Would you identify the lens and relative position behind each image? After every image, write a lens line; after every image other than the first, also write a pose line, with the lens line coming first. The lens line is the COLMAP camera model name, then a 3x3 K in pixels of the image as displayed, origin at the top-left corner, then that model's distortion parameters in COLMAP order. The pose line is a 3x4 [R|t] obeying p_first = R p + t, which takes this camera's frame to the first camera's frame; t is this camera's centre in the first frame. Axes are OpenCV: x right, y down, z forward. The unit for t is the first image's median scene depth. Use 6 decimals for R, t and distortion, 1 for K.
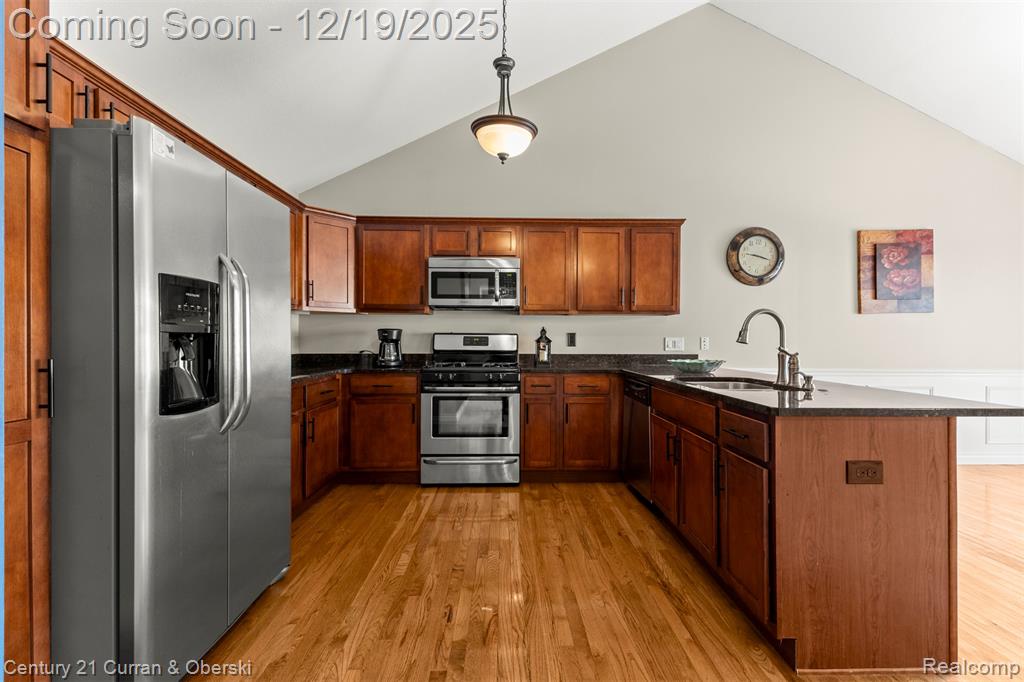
lens RADIAL K [[452.0, 0, 514.7], [0, 452.0, 338.6], [0, 0, 1]] dist [0.015103, -0.001480]
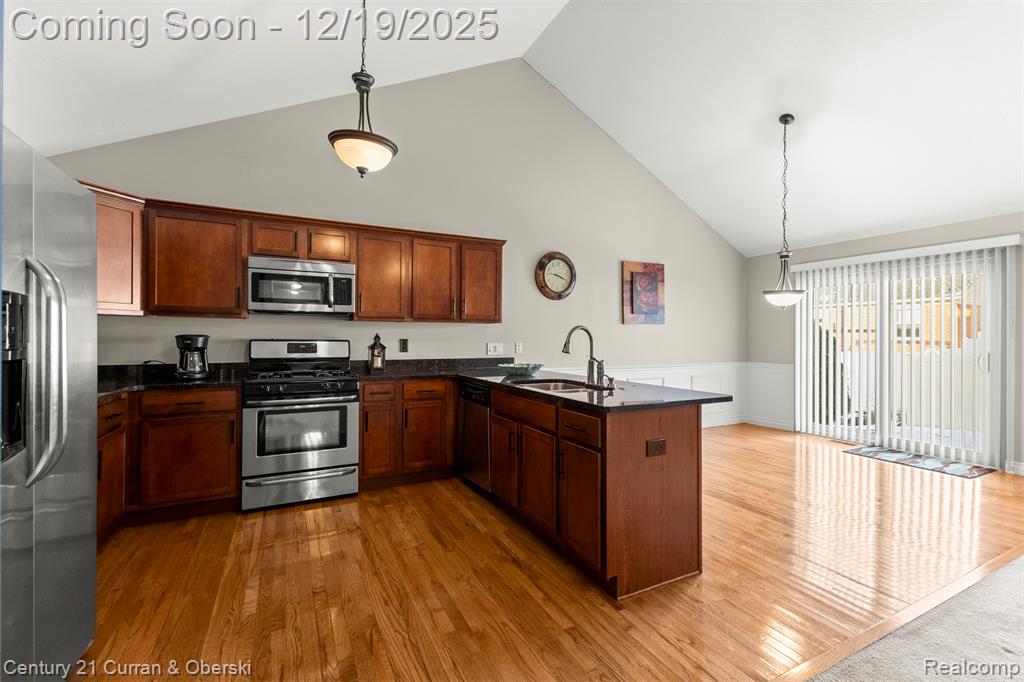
lens RADIAL K [[443.7, 0, 513.8], [0, 443.7, 334.5], [0, 0, 1]] dist [0.006650, 0.000082]
pose [[0.899945, 0.003020, 0.435993, -0.099342], [-0.002302, 0.999995, -0.002174, -0.023179], [-0.435997, 0.000953, 0.899947, -0.022692]]
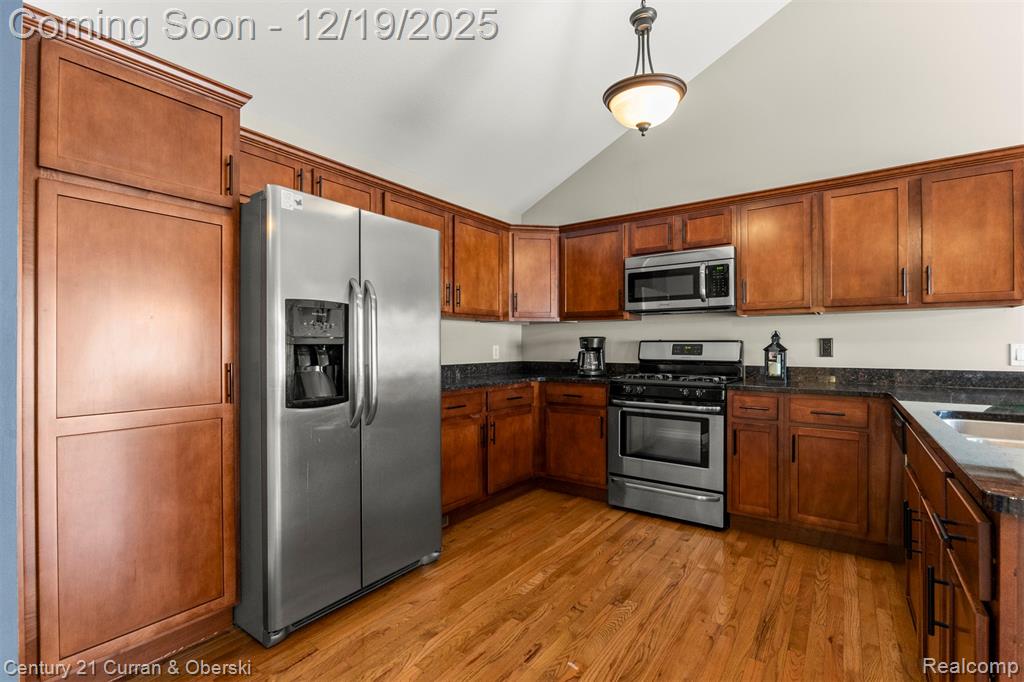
lens RADIAL K [[456.2, 0, 513.7], [0, 456.2, 344.0], [0, 0, 1]] dist [-0.011028, 0.000464]
pose [[0.793764, -0.007483, -0.608180, 0.188784], [0.004685, 0.999970, -0.006188, -0.001277], [0.608208, 0.002063, 0.793775, 0.130513]]
